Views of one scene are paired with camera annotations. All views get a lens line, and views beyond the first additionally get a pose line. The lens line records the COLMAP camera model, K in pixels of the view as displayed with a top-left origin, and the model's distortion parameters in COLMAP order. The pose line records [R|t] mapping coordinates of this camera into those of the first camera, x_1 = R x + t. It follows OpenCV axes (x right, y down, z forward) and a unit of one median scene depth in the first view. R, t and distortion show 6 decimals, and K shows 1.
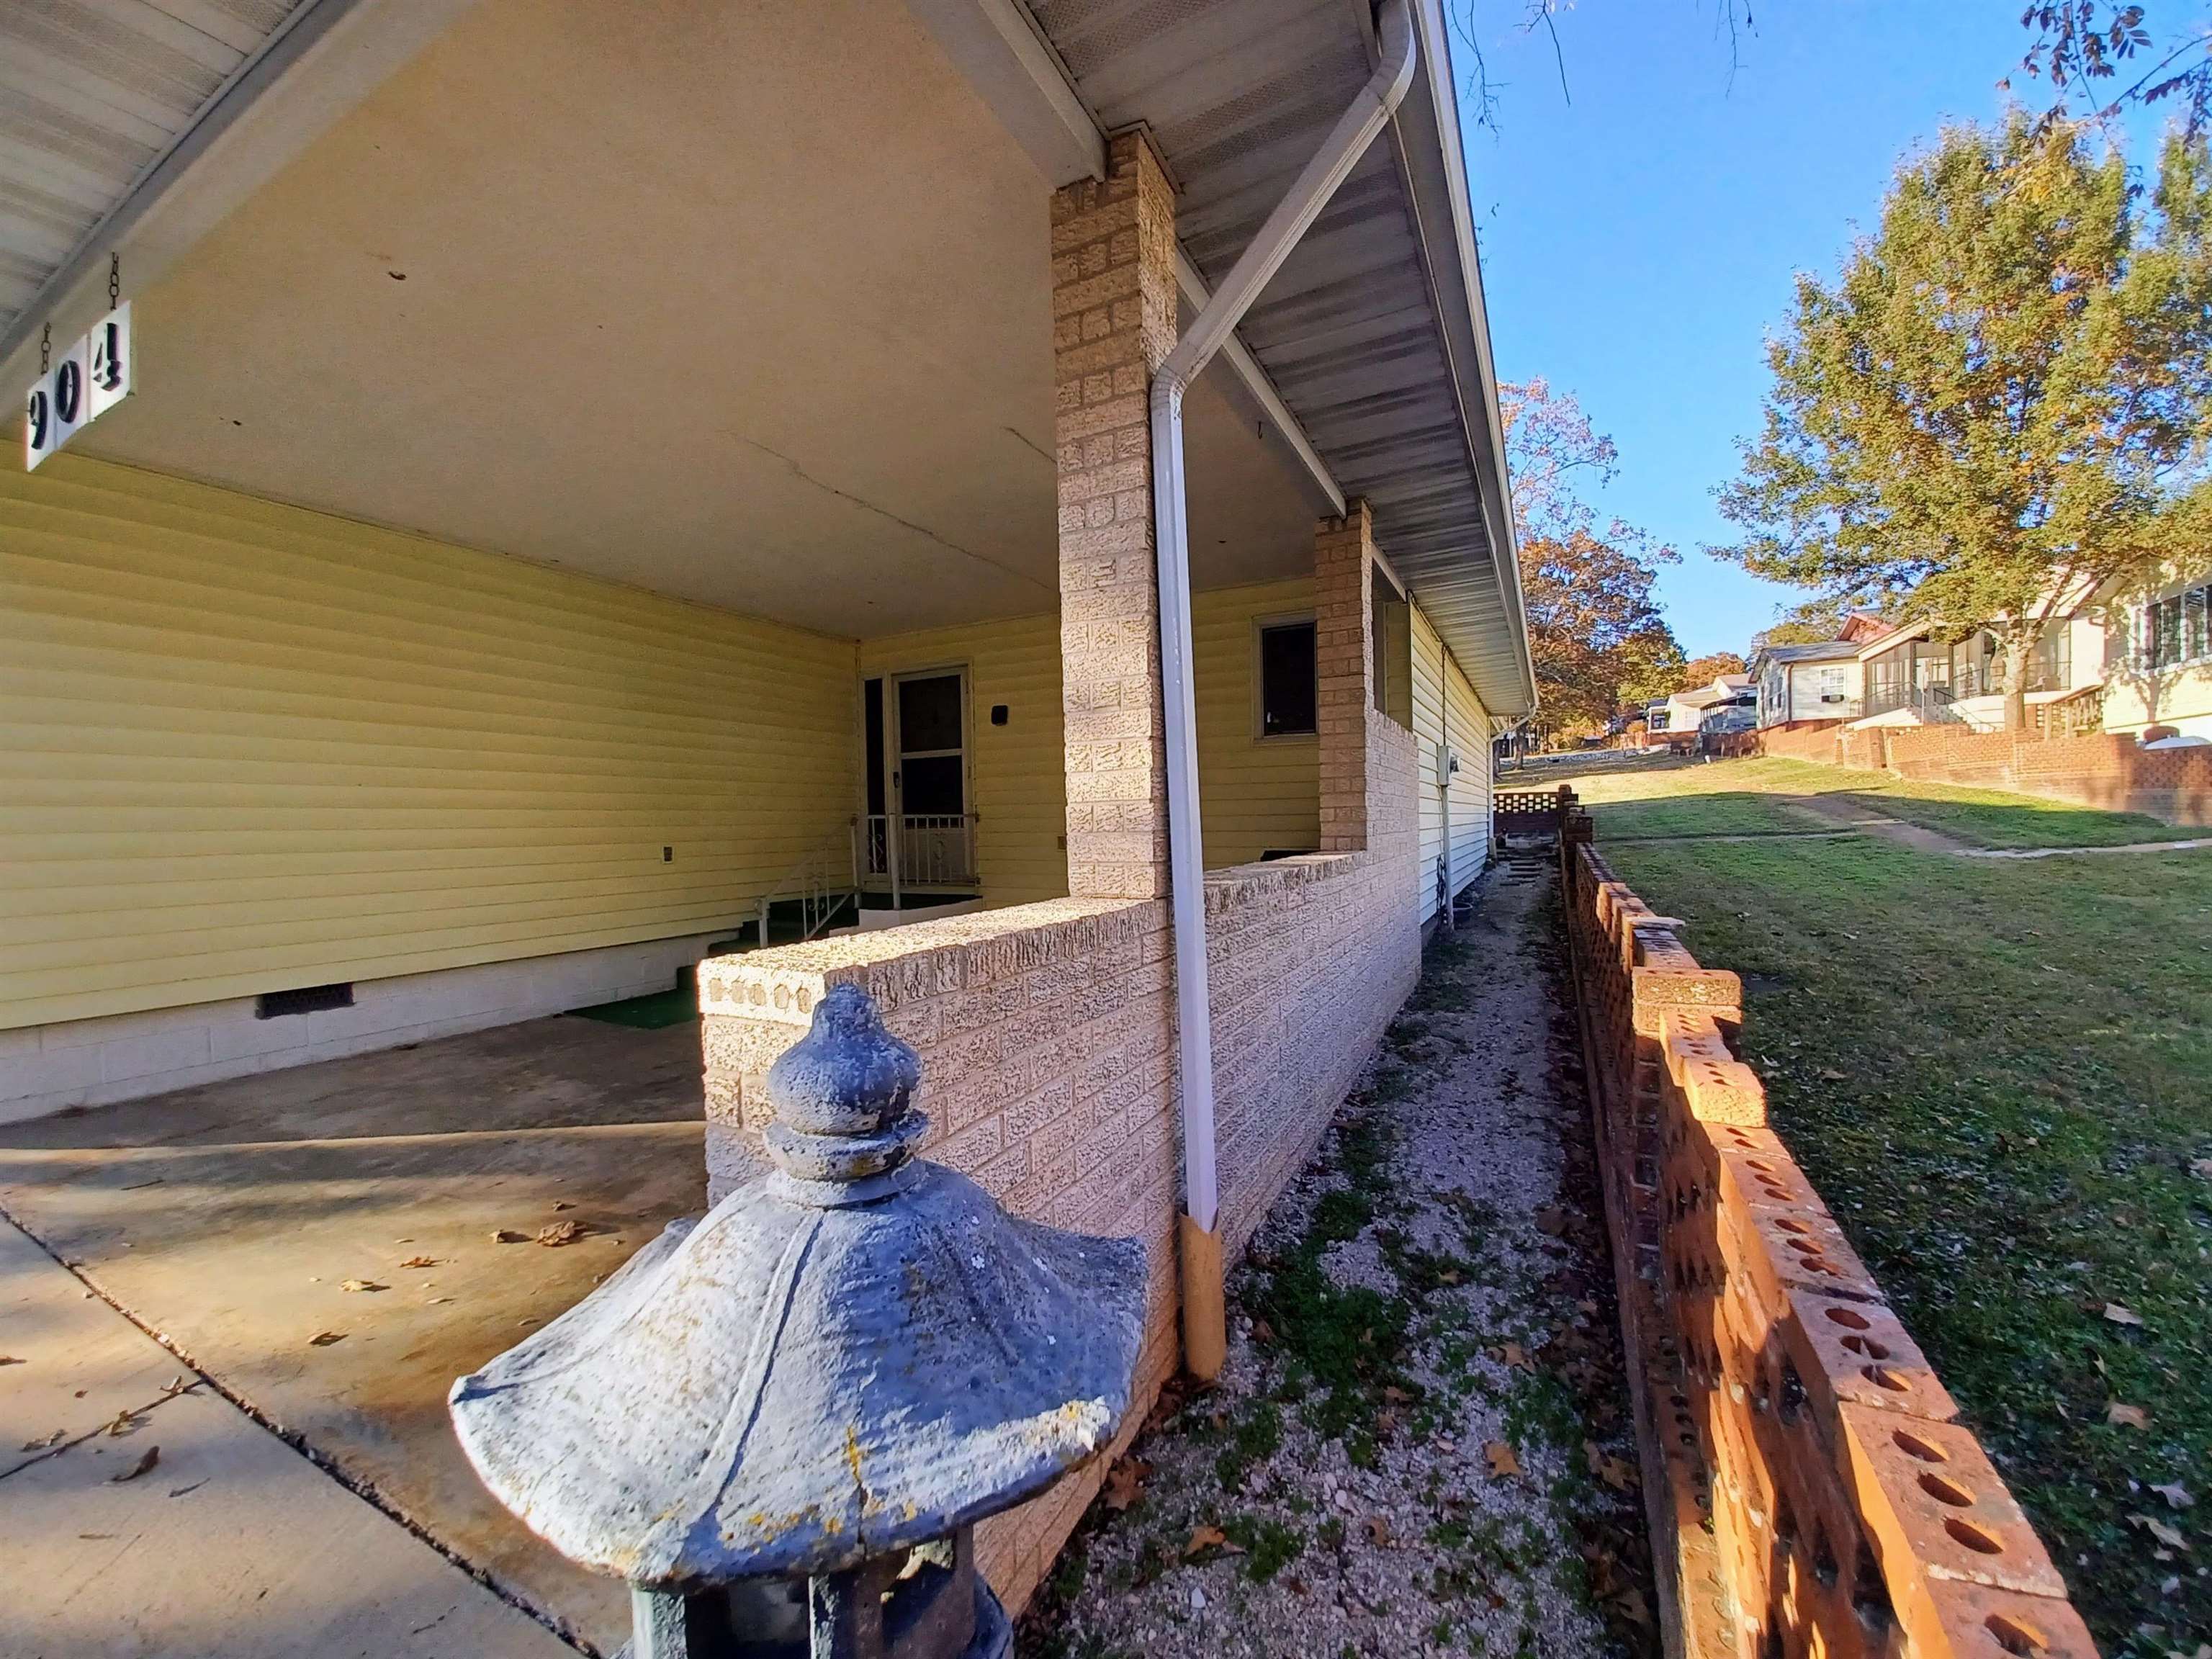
lens RADIAL K [[869.9, 0, 1101.1], [0, 869.9, 845.5], [0, 0, 1]] dist [-0.001612, -0.000420]
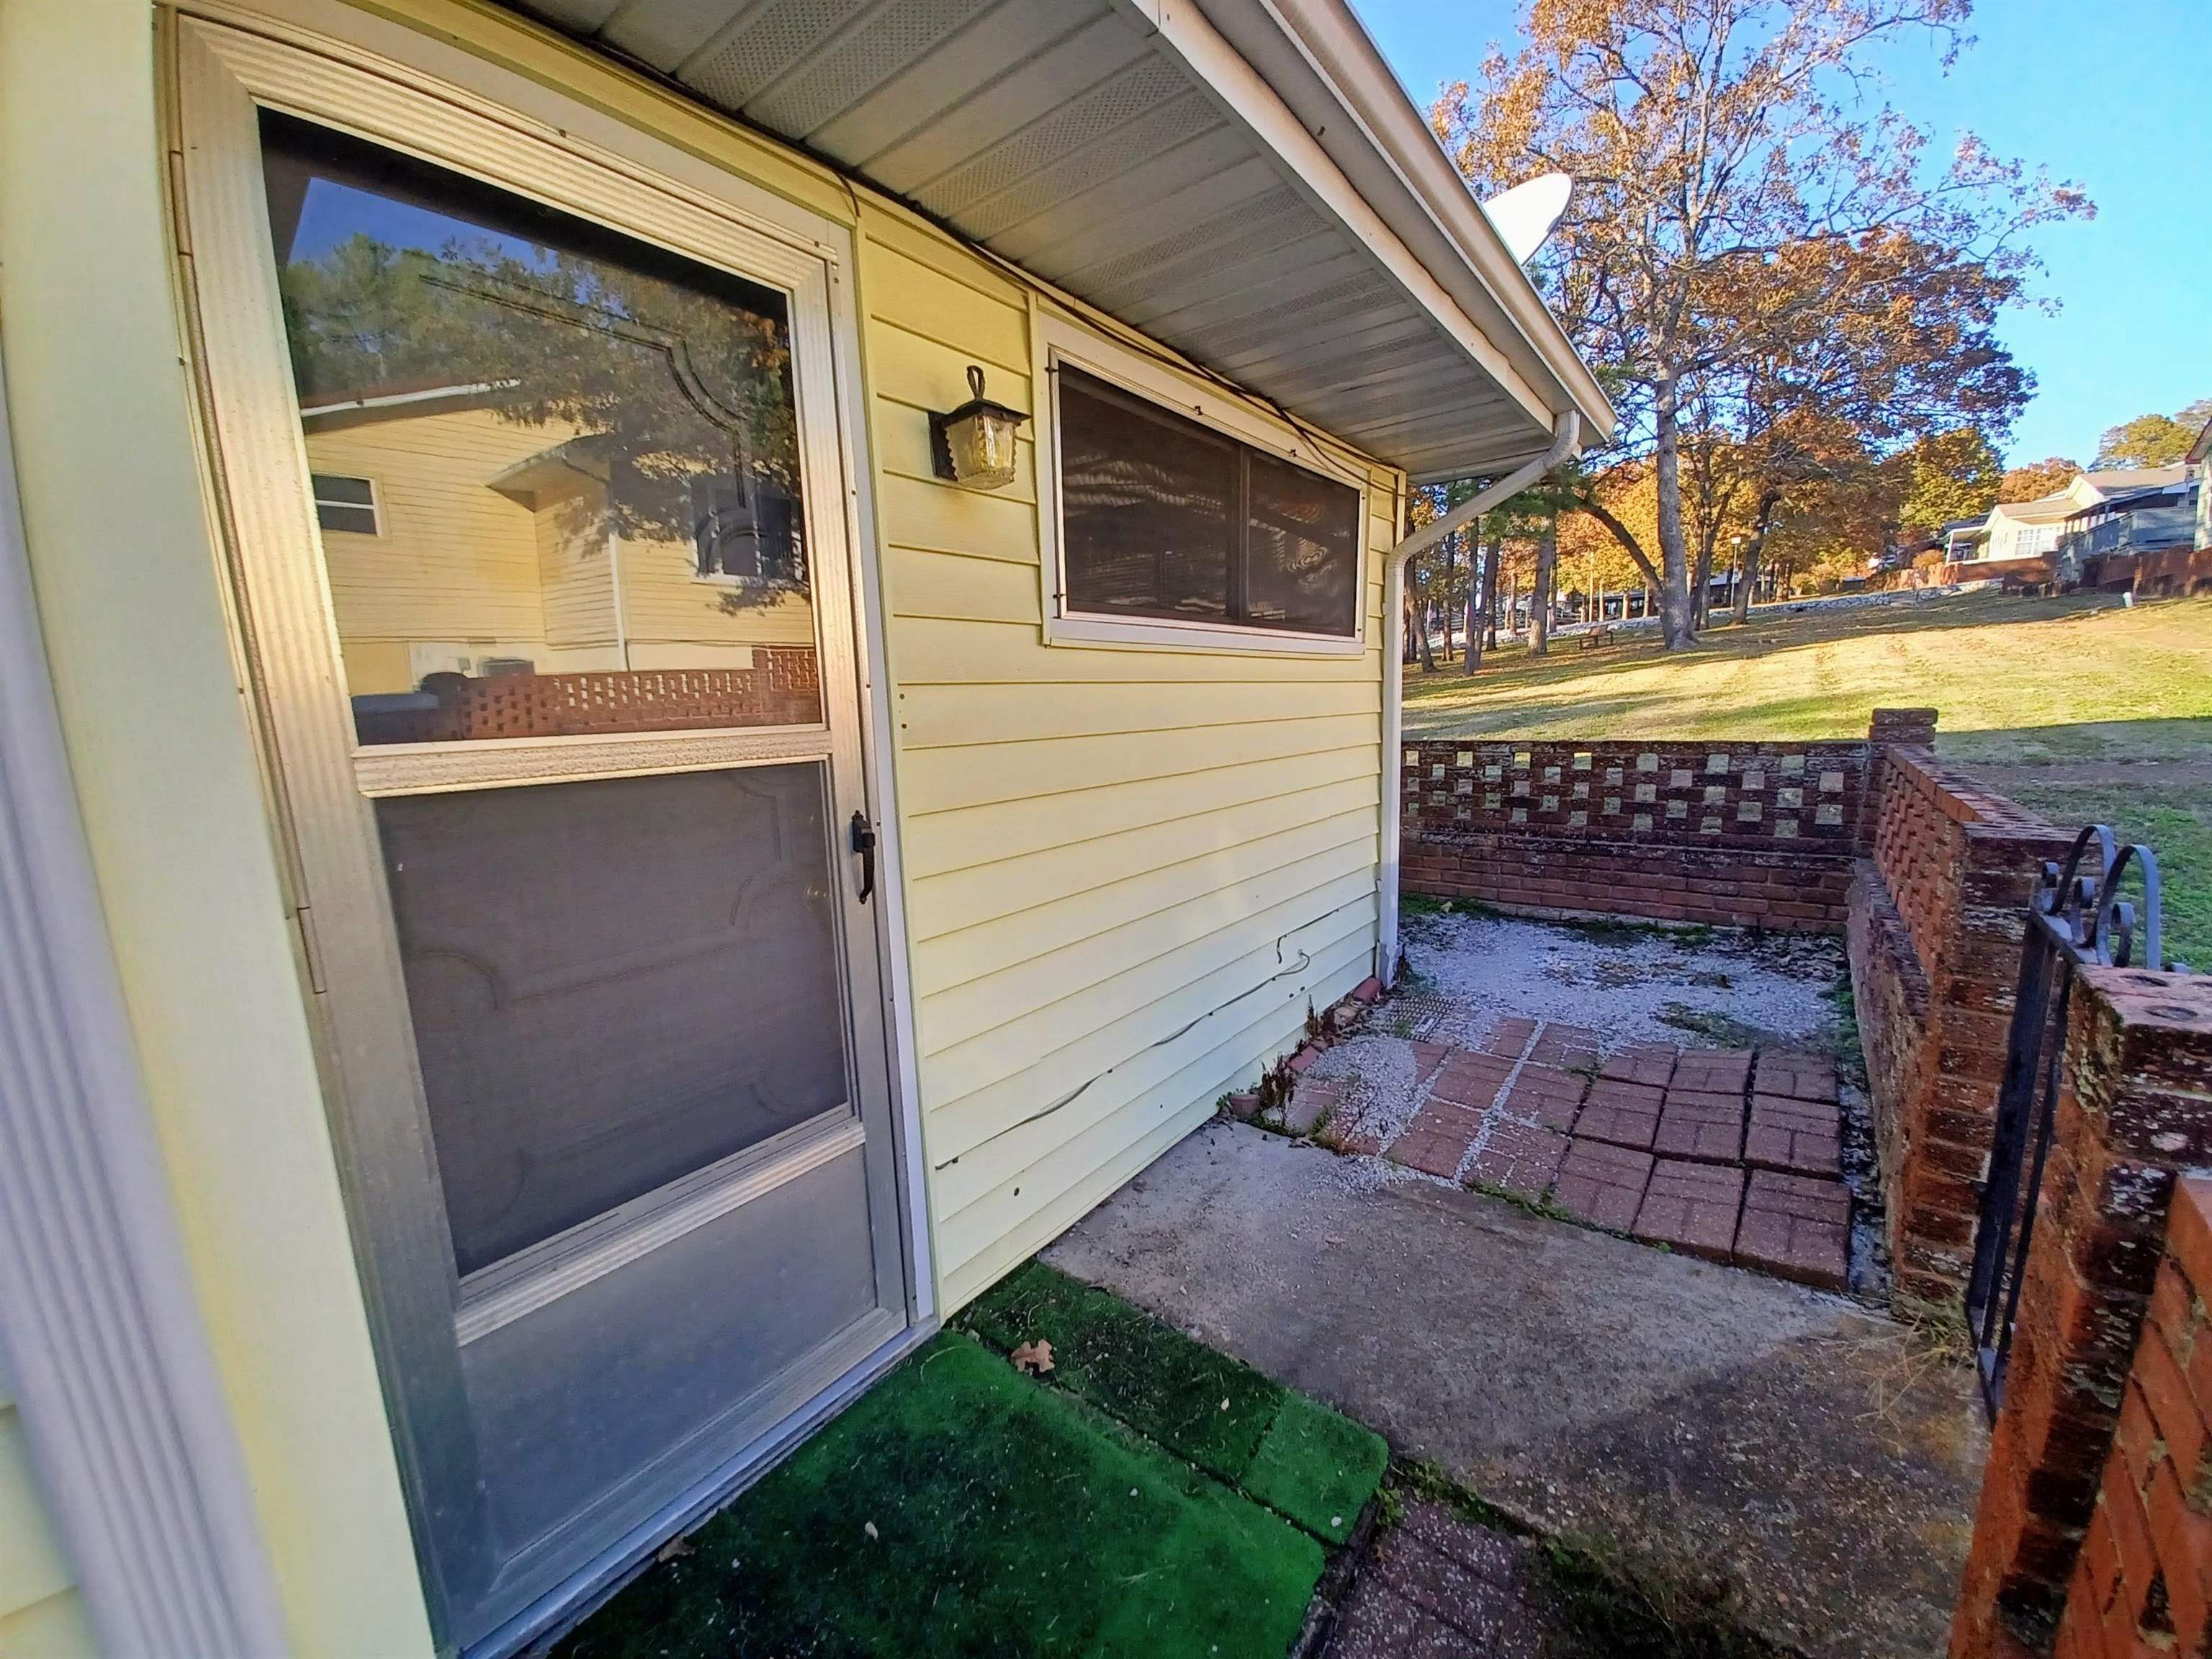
lens RADIAL K [[869.9, 0, 1101.1], [0, 869.9, 845.5], [0, 0, 1]] dist [-0.001612, -0.000420]
pose [[0.983635, 0.015317, -0.179522, 0.075146], [0.011499, 0.989012, 0.147386, -0.014936], [0.179807, -0.147038, 0.972651, 0.144346]]
